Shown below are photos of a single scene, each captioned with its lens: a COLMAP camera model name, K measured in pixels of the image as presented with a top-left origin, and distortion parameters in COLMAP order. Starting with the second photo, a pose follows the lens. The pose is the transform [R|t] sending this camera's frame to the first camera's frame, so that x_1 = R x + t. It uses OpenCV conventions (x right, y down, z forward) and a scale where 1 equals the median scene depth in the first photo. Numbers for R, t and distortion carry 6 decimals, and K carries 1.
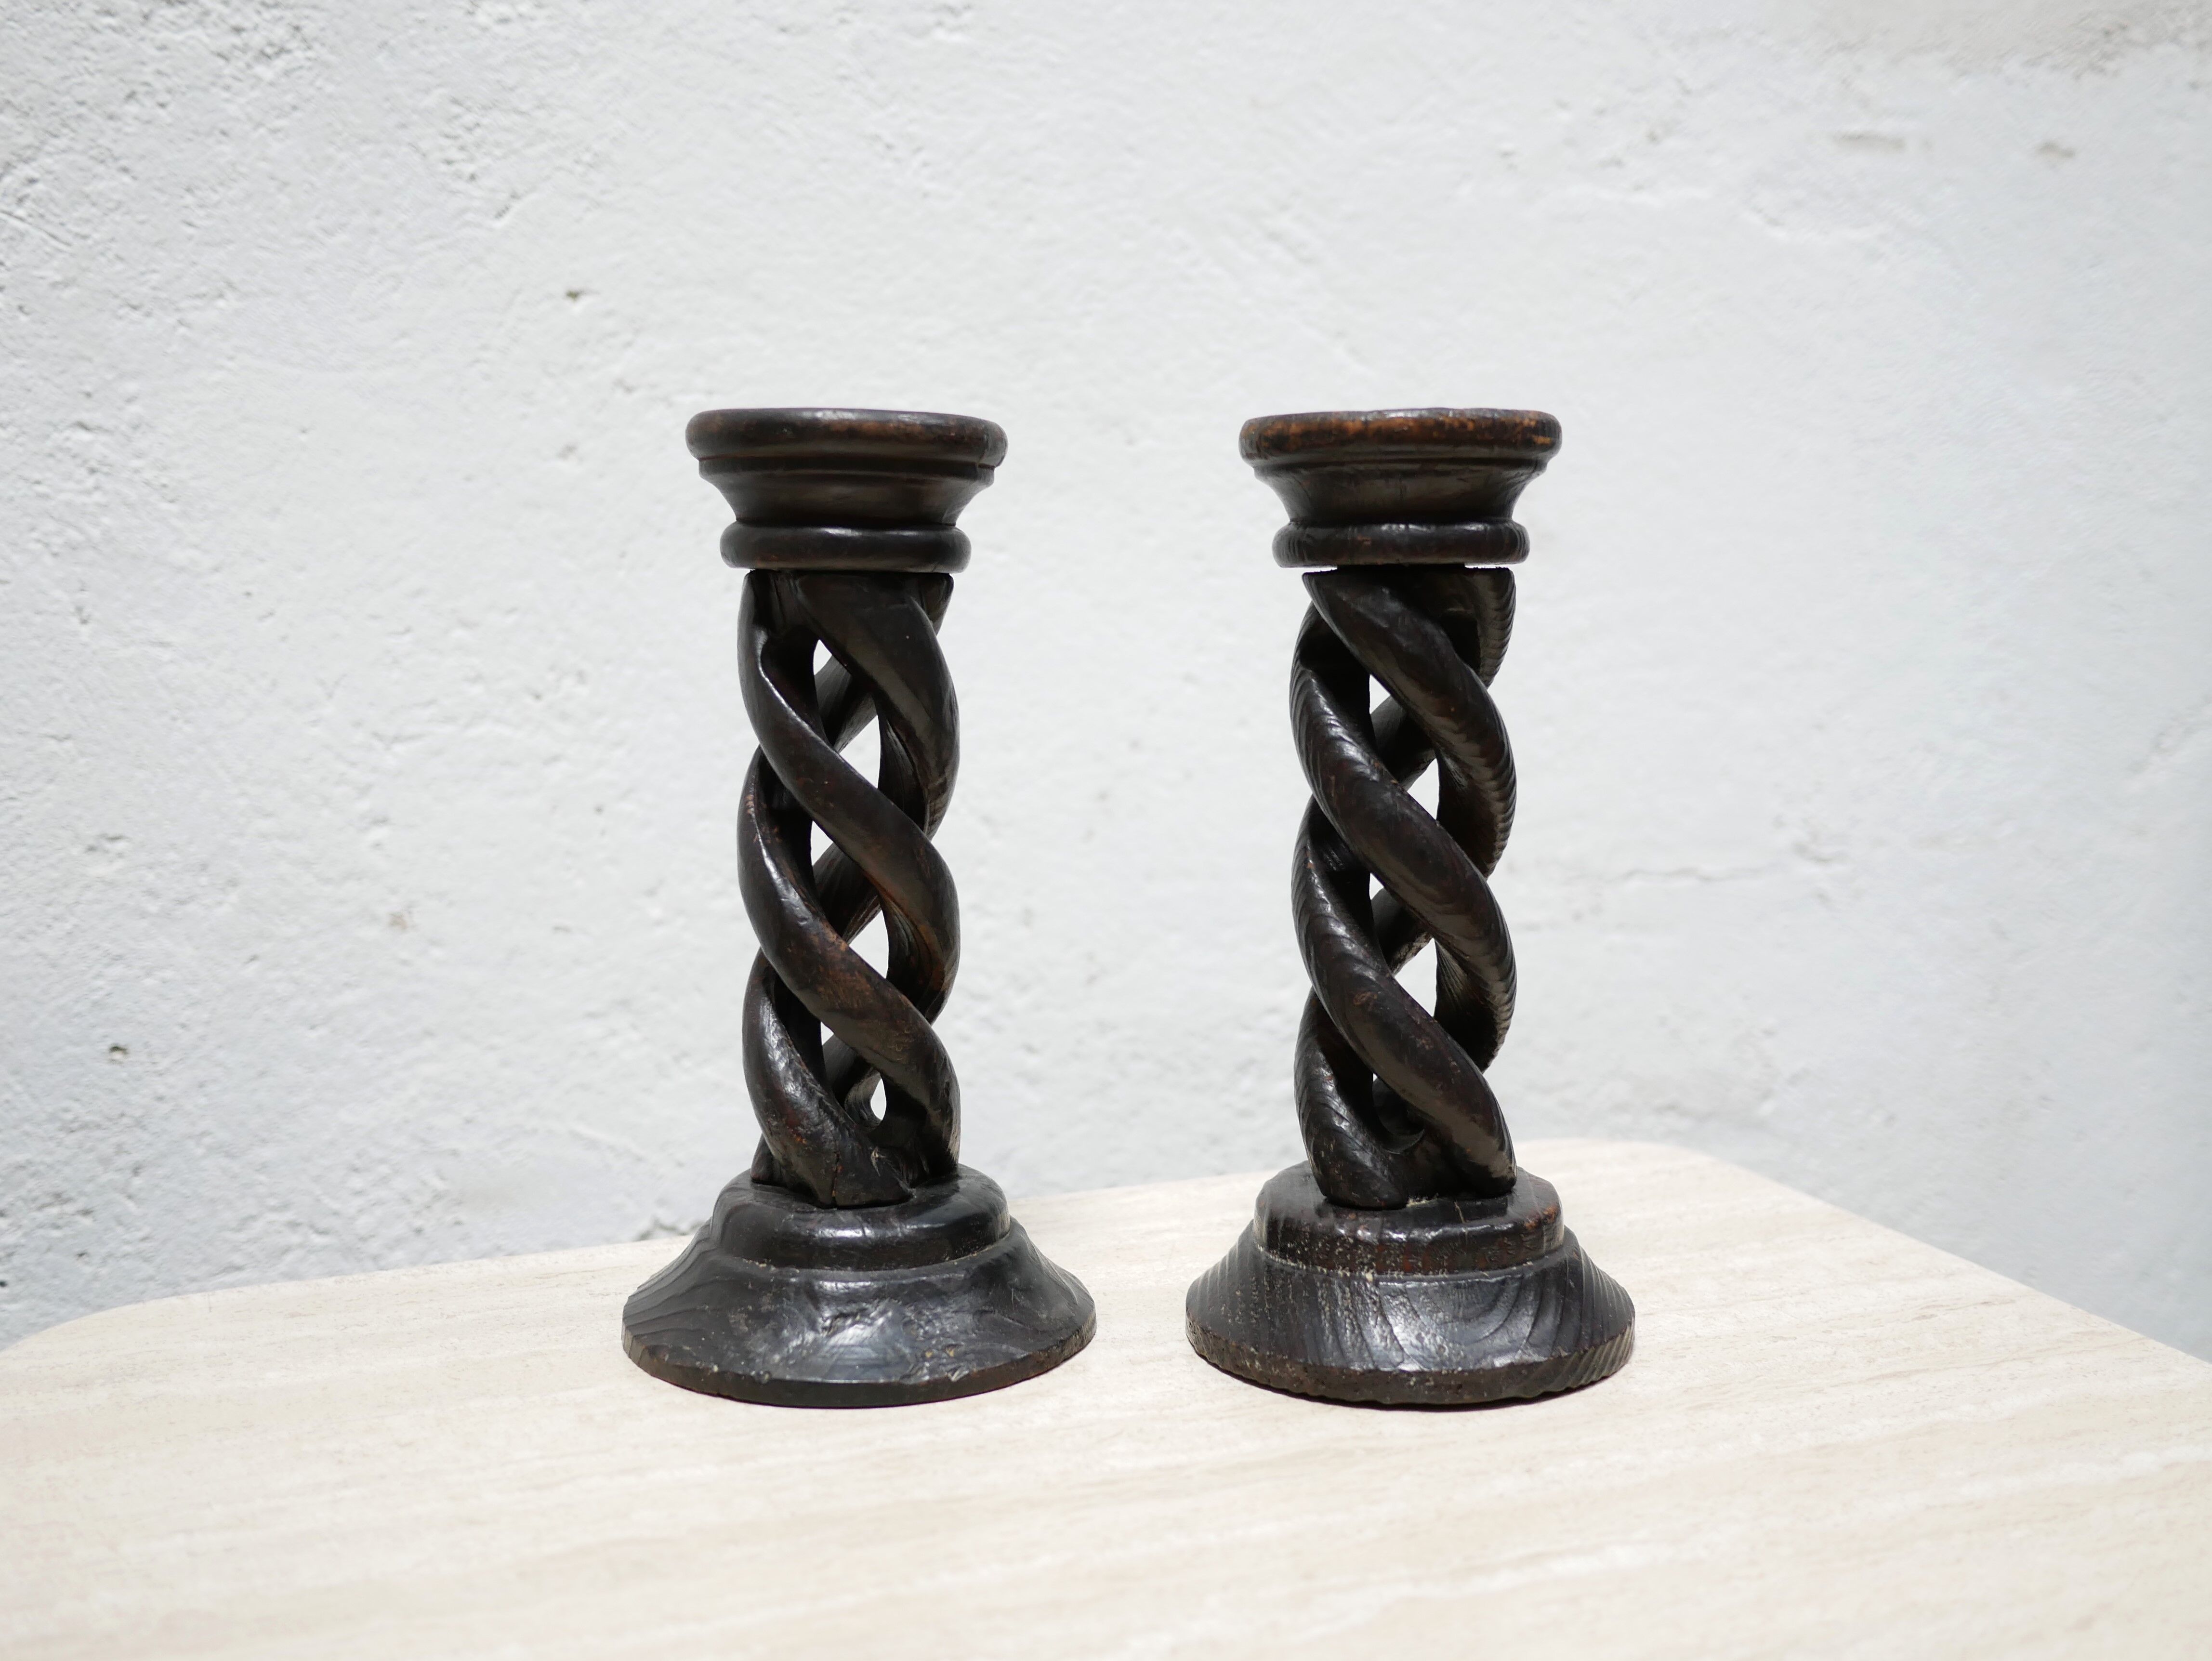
lens RADIAL K [[2519.8, 0, 1053.9], [0, 2519.8, 836.4], [0, 0, 1]] dist [-0.027447, 0.041315]
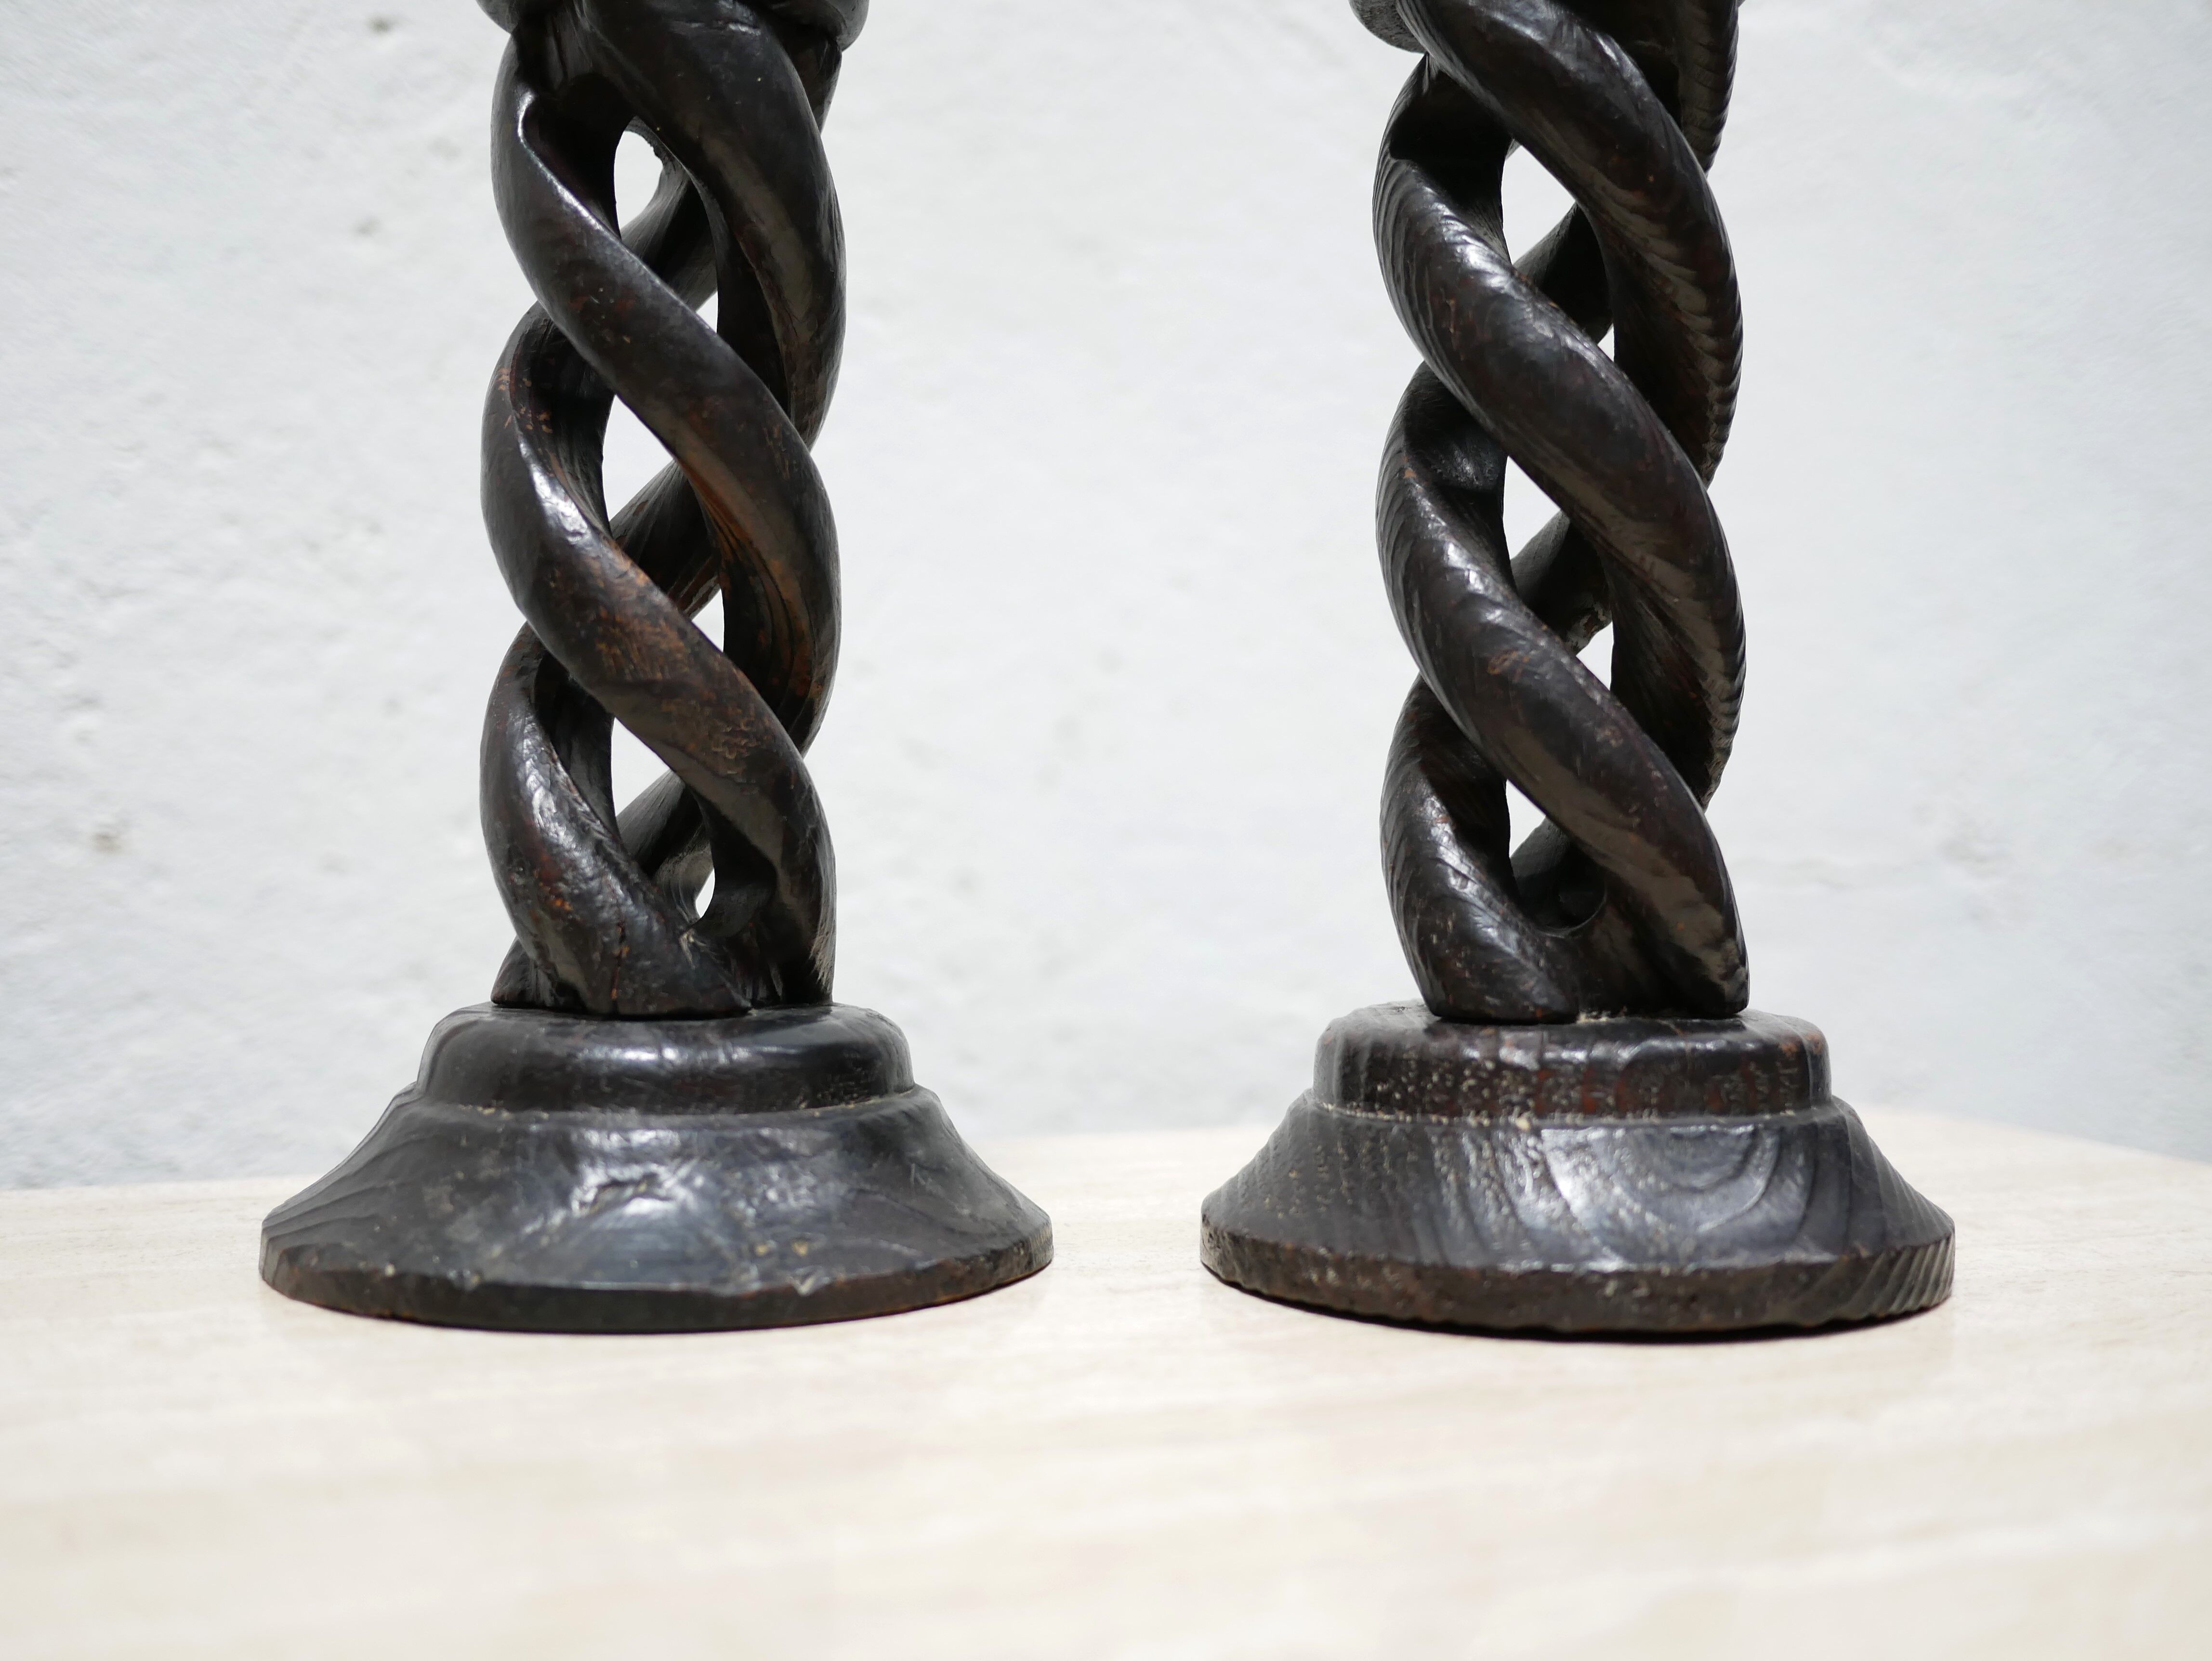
lens RADIAL K [[2519.8, 0, 1053.9], [0, 2519.8, 836.4], [0, 0, 1]] dist [-0.027447, 0.041315]
pose [[0.999787, 0.013046, 0.016014, 0.006074], [-0.011131, 0.993377, -0.114357, 0.166680], [-0.017400, 0.114155, 0.993311, 0.391885]]
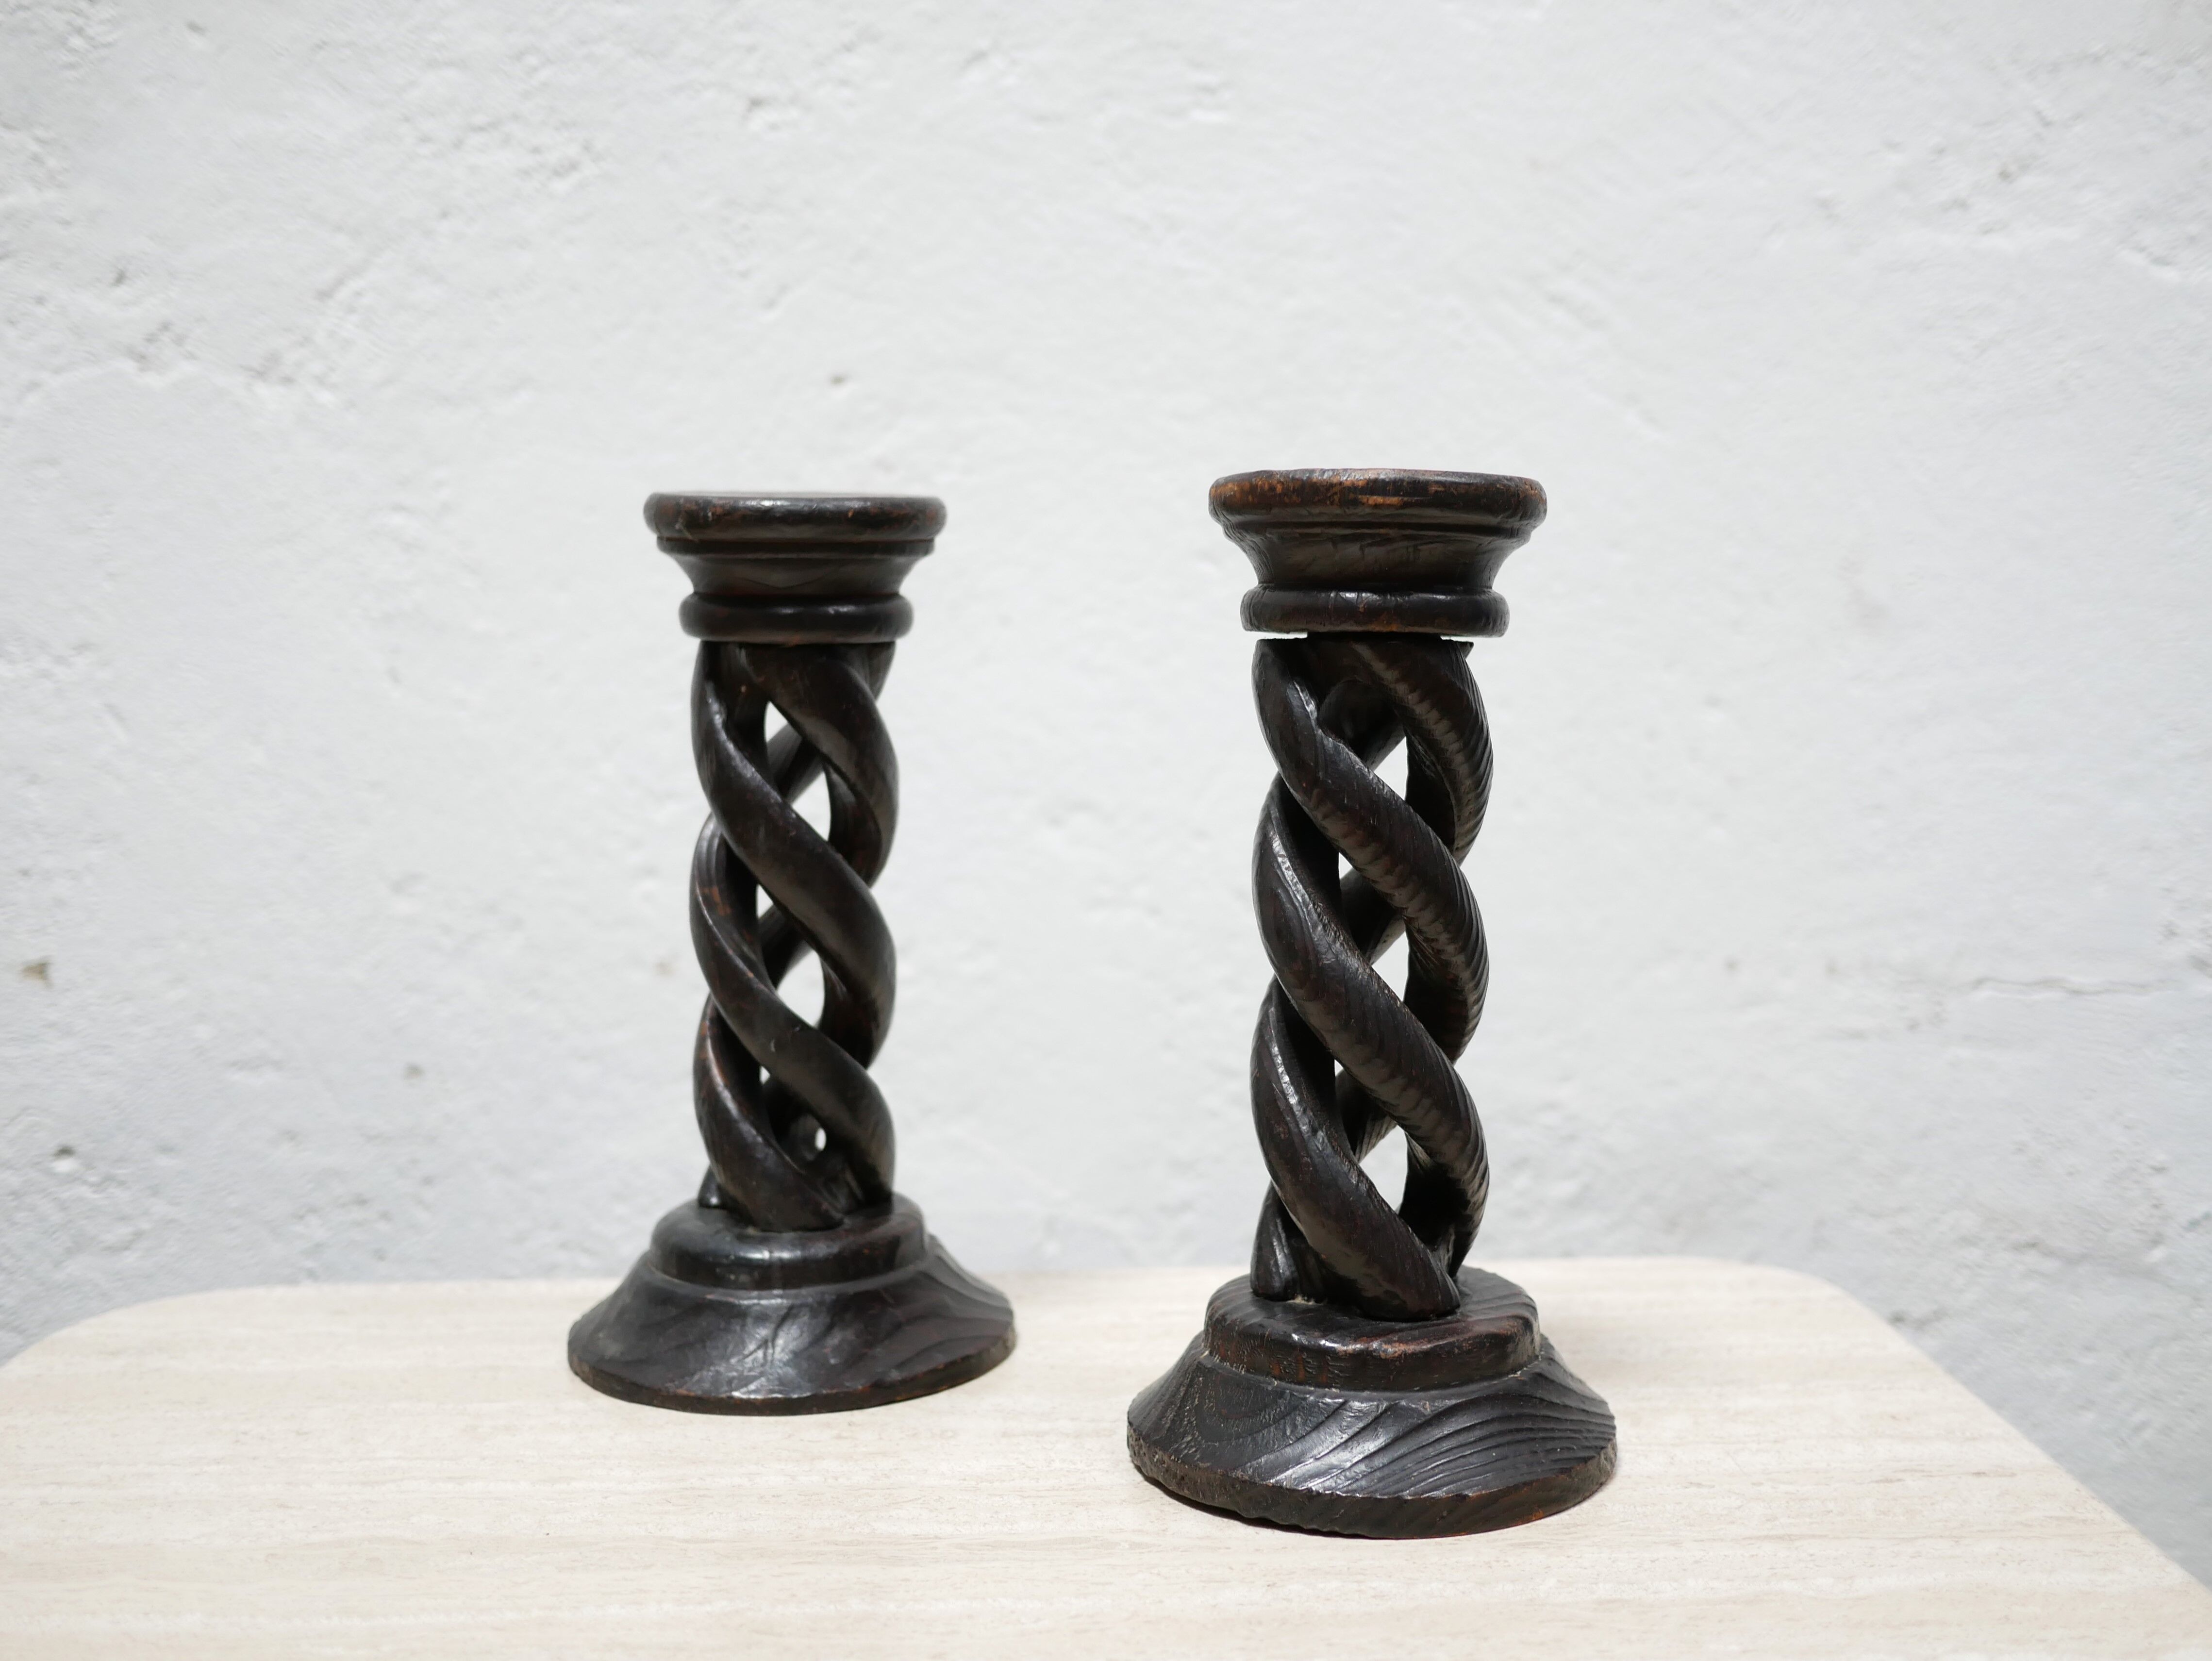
lens RADIAL K [[2677.6, 0, 1062.8], [0, 2677.6, 840.9], [0, 0, 1]] dist [-0.008390, -0.001676]
pose [[0.945460, 0.028357, -0.324502, 0.393509], [-0.040035, 0.998767, -0.029367, 0.009804], [0.323269, 0.040756, 0.945429, -0.033752]]
